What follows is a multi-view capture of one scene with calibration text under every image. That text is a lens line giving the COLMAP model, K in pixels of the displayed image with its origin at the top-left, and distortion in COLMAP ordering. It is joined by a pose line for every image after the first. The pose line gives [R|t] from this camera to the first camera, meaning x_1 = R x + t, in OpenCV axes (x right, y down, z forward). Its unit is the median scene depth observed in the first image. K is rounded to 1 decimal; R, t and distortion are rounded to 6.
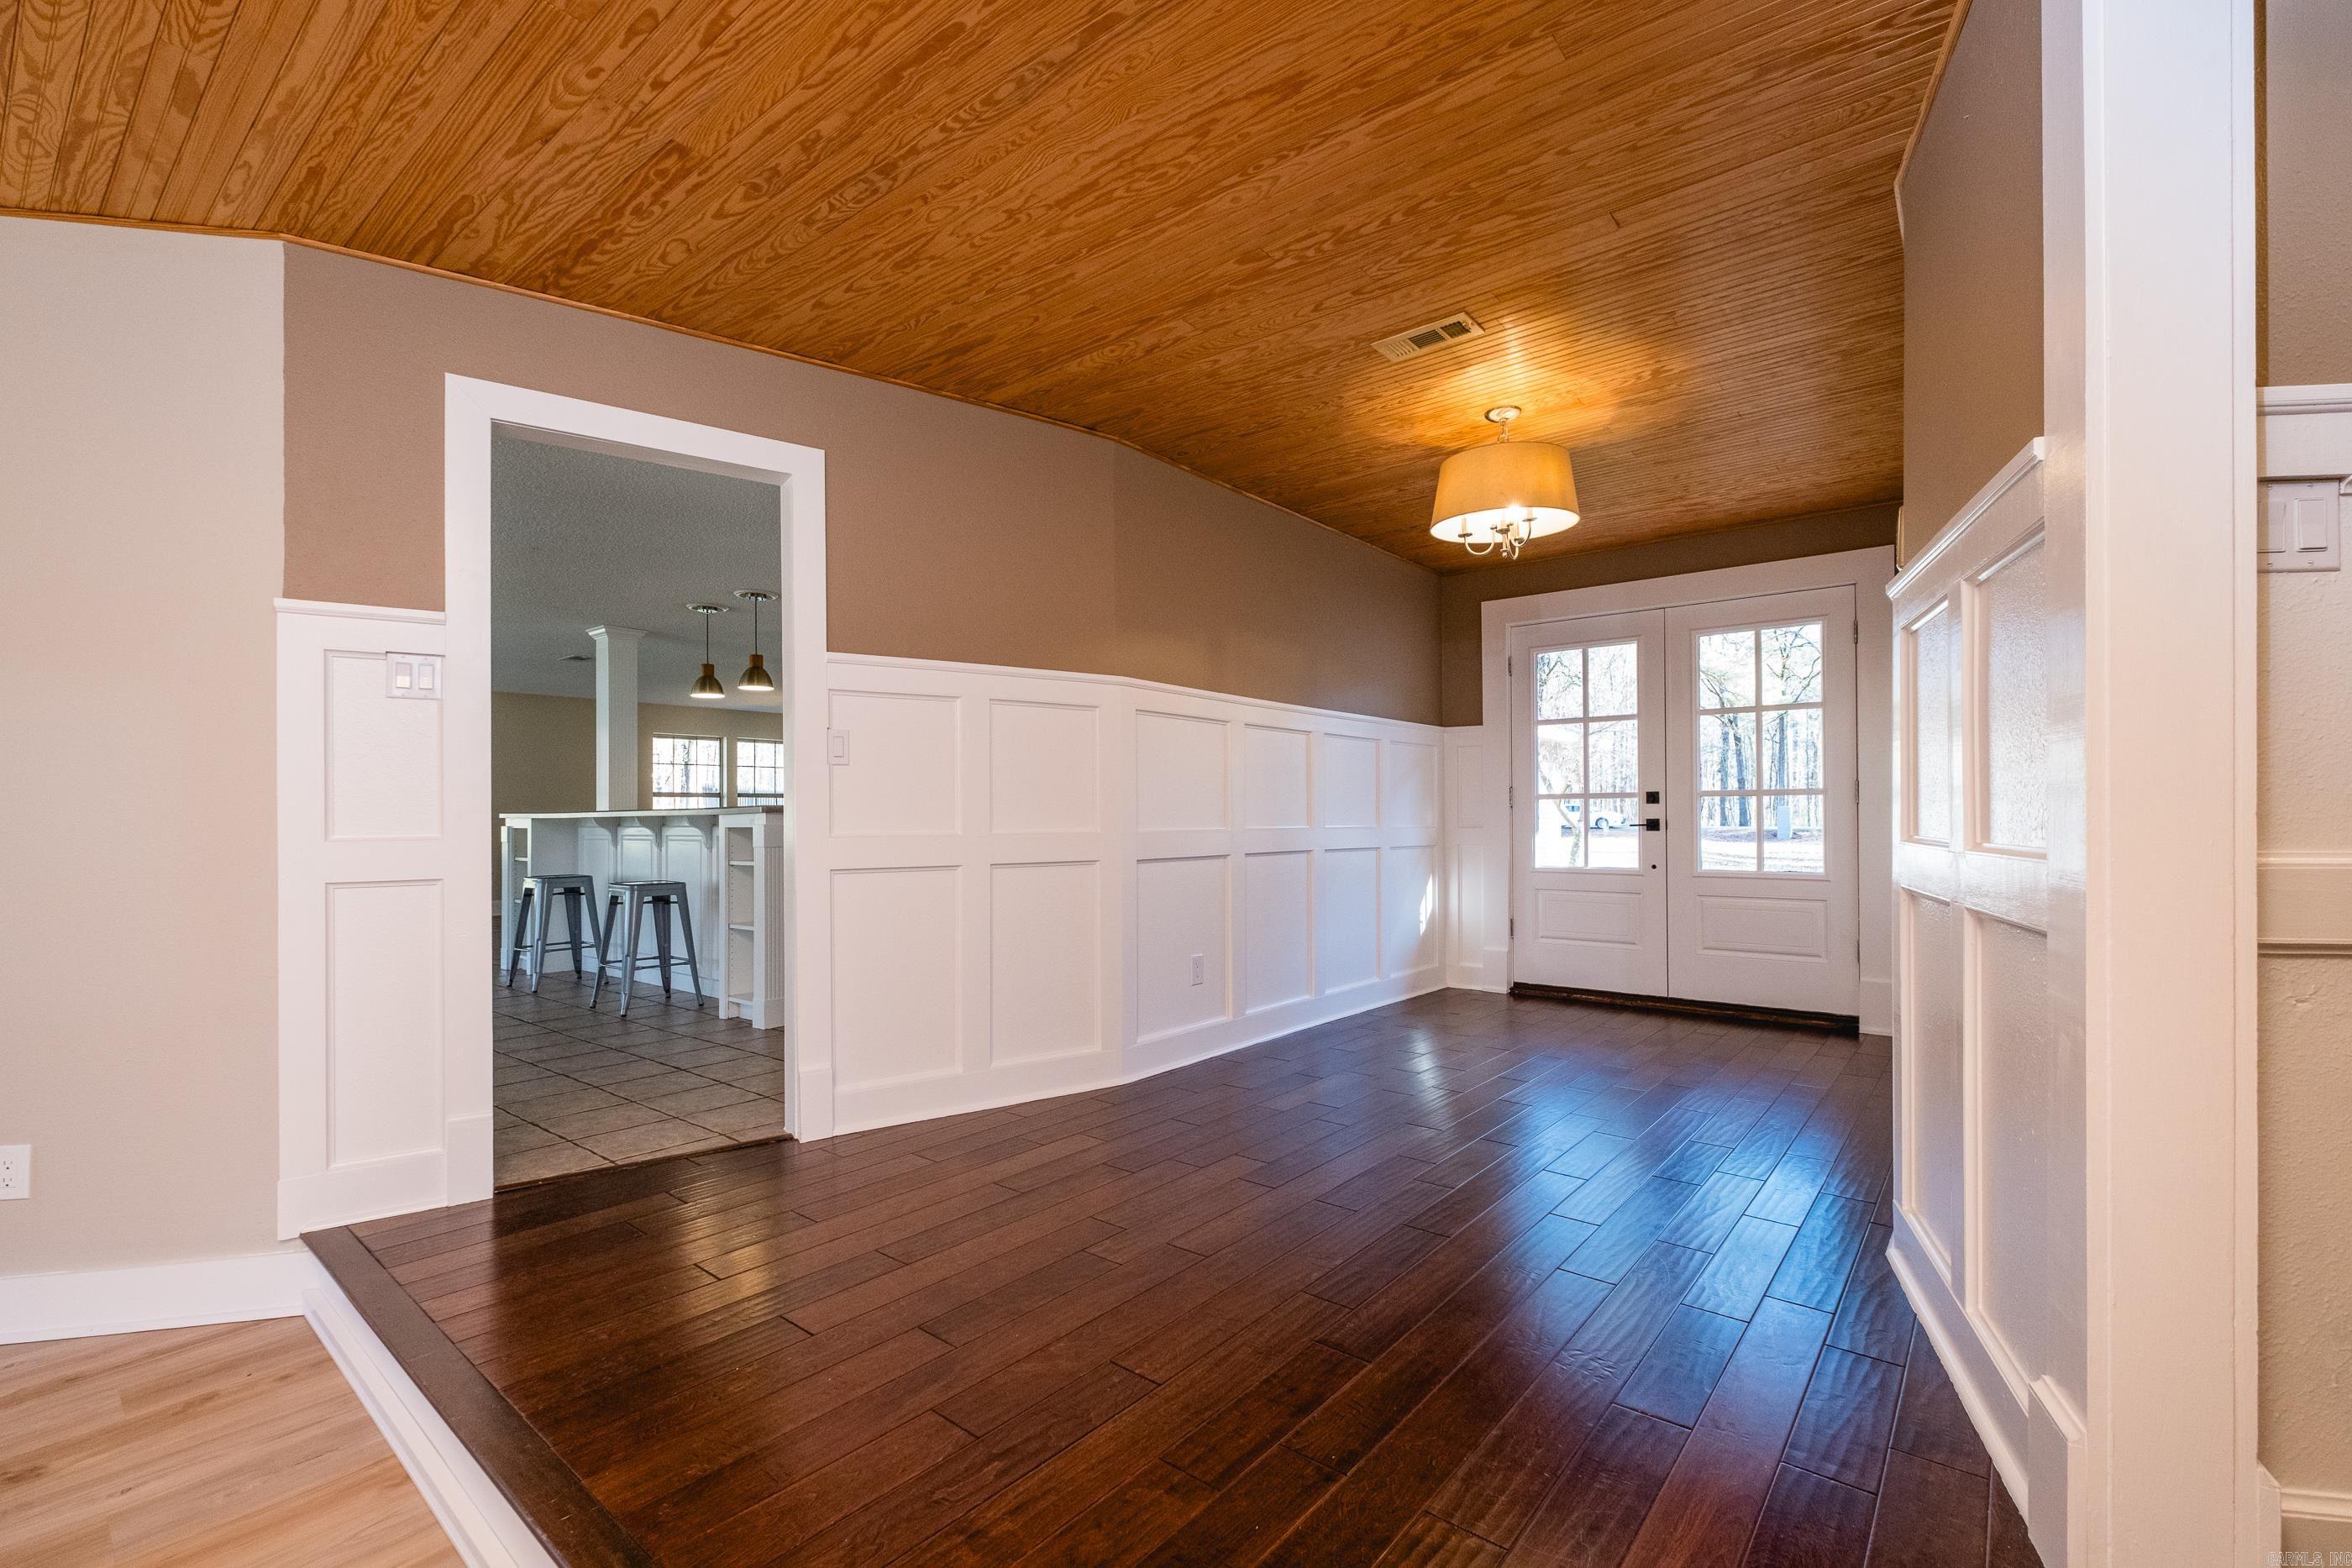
lens RADIAL K [[1015.8, 0, 1265.8], [0, 1015.8, 804.5], [0, 0, 1]] dist [-0.000262, -0.000031]
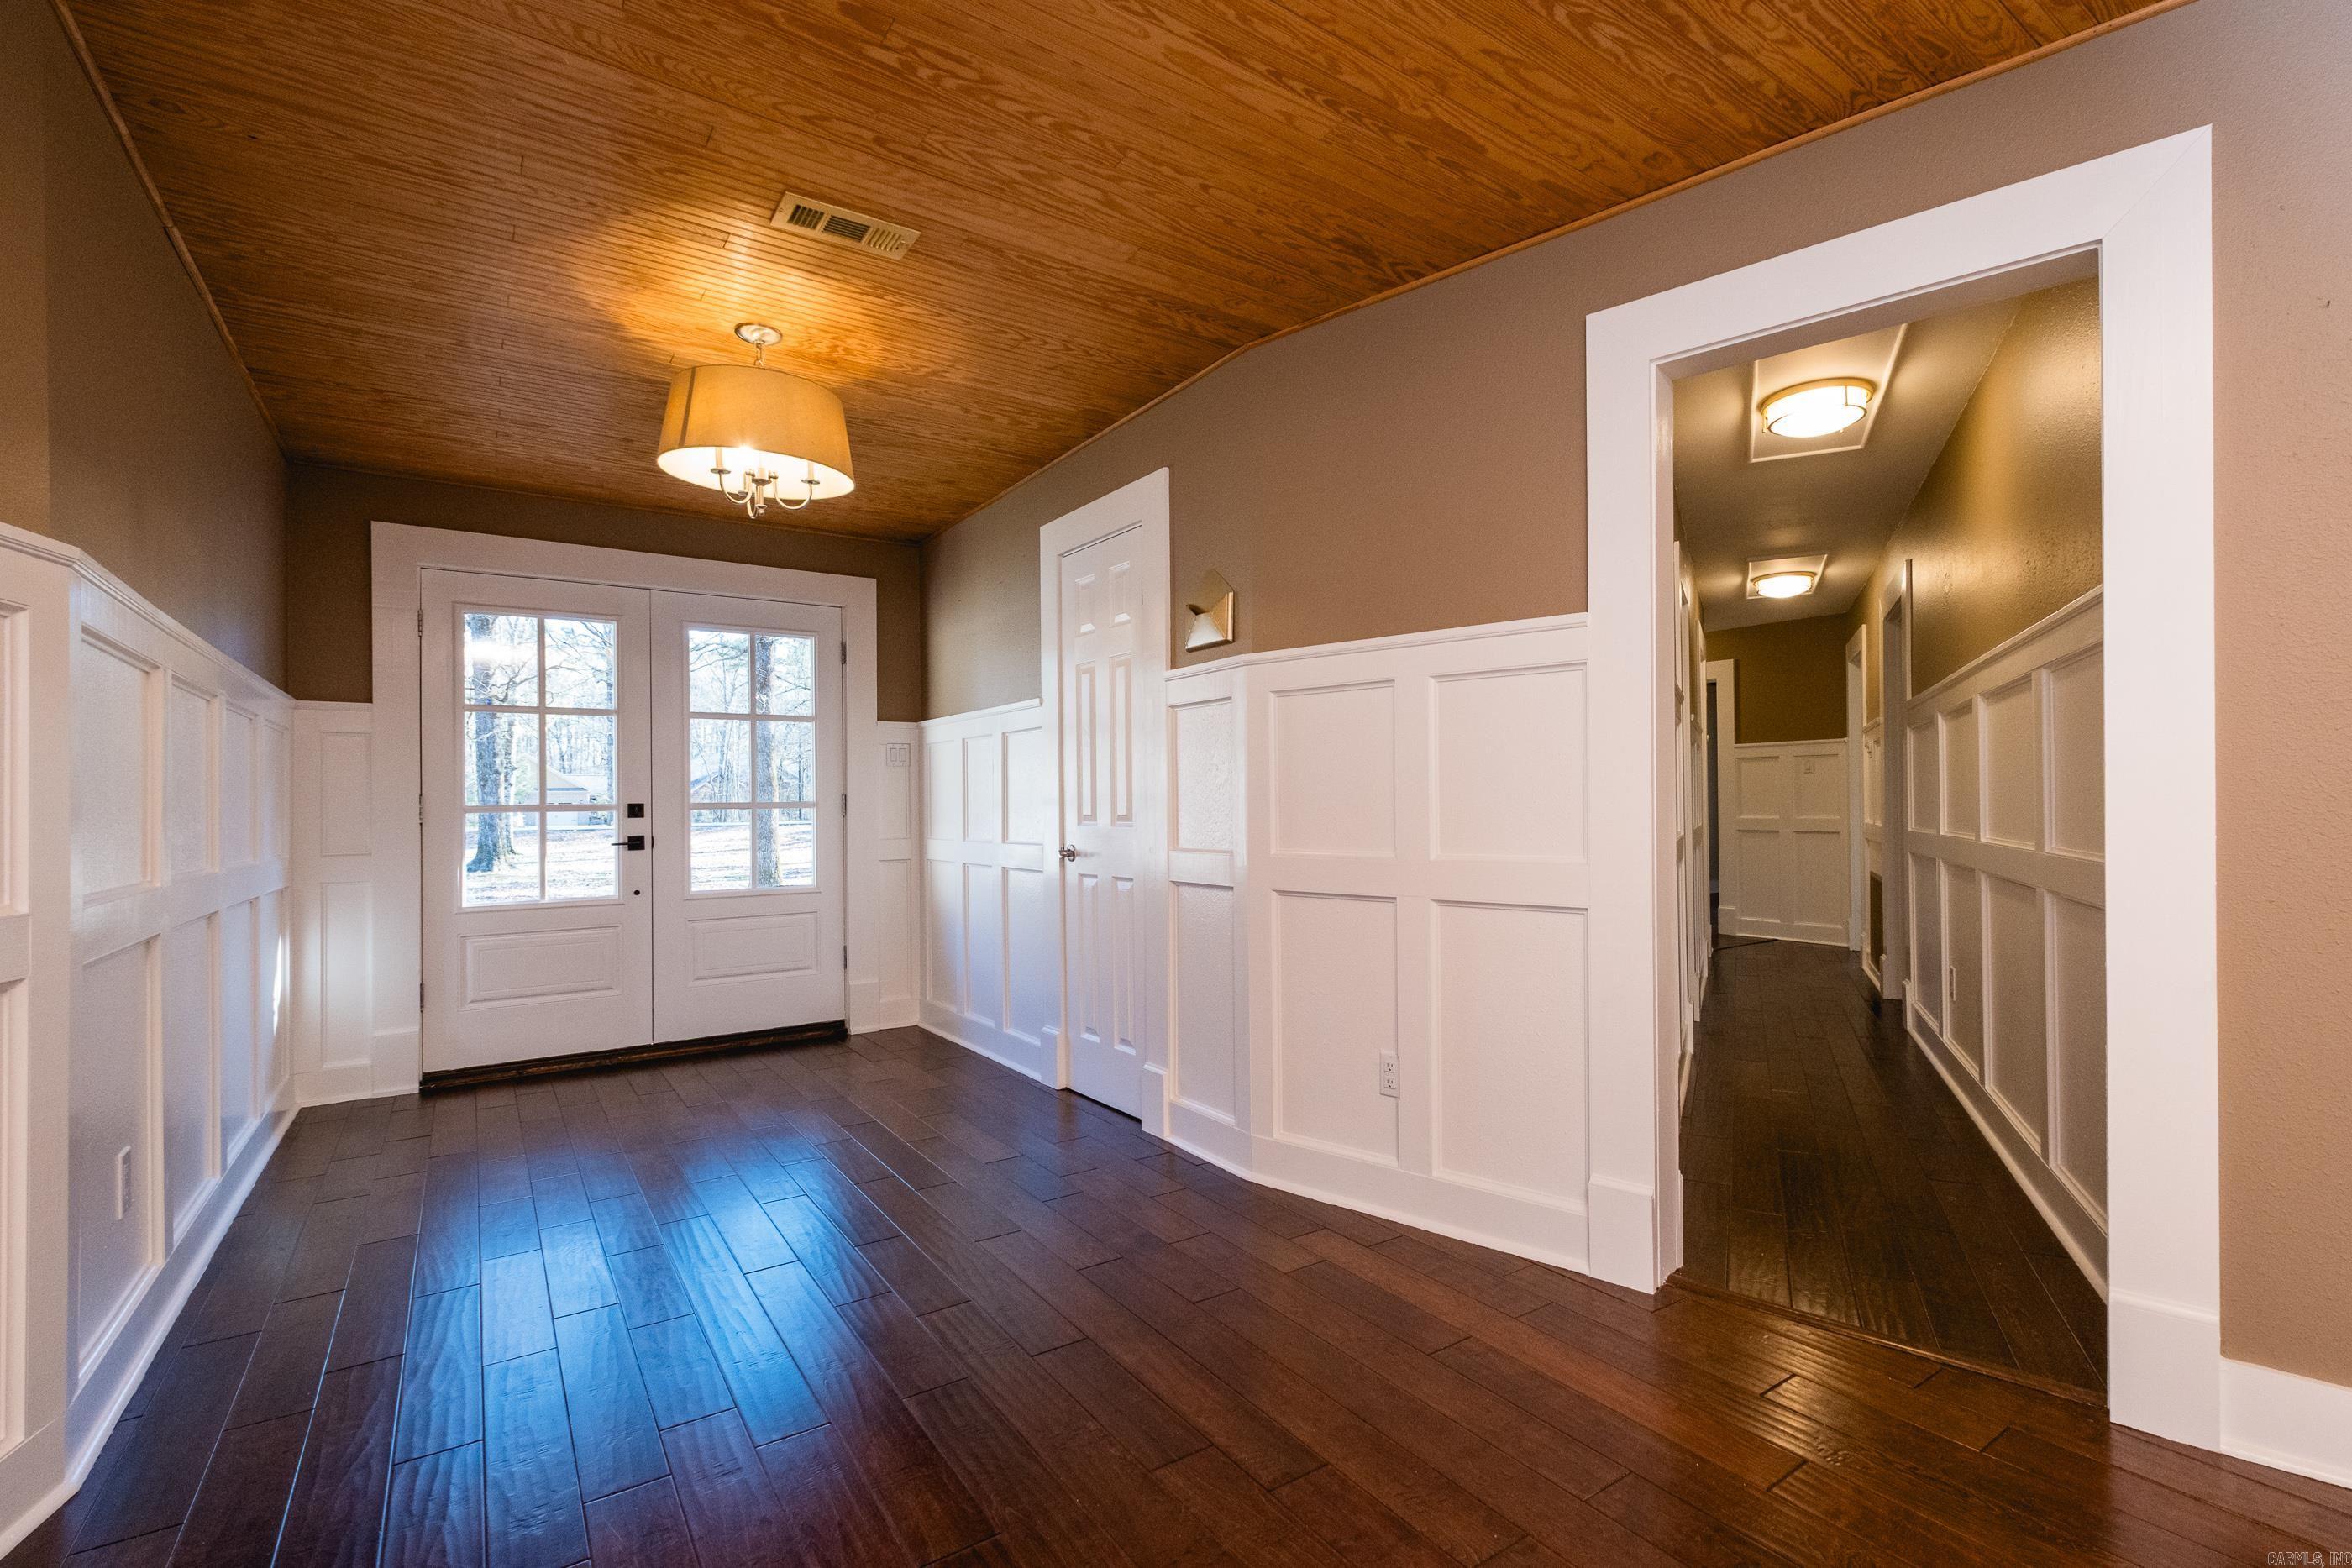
lens RADIAL K [[1046.7, 0, 1176.0], [0, 1046.7, 784.0], [0, 0, 1]] dist [0.027535, 0.000038]
pose [[0.330288, 0.024207, 0.943570, -0.299759], [0.004626, 0.999618, -0.027264, -0.002878], [-0.943869, 0.013370, 0.330050, 0.286103]]
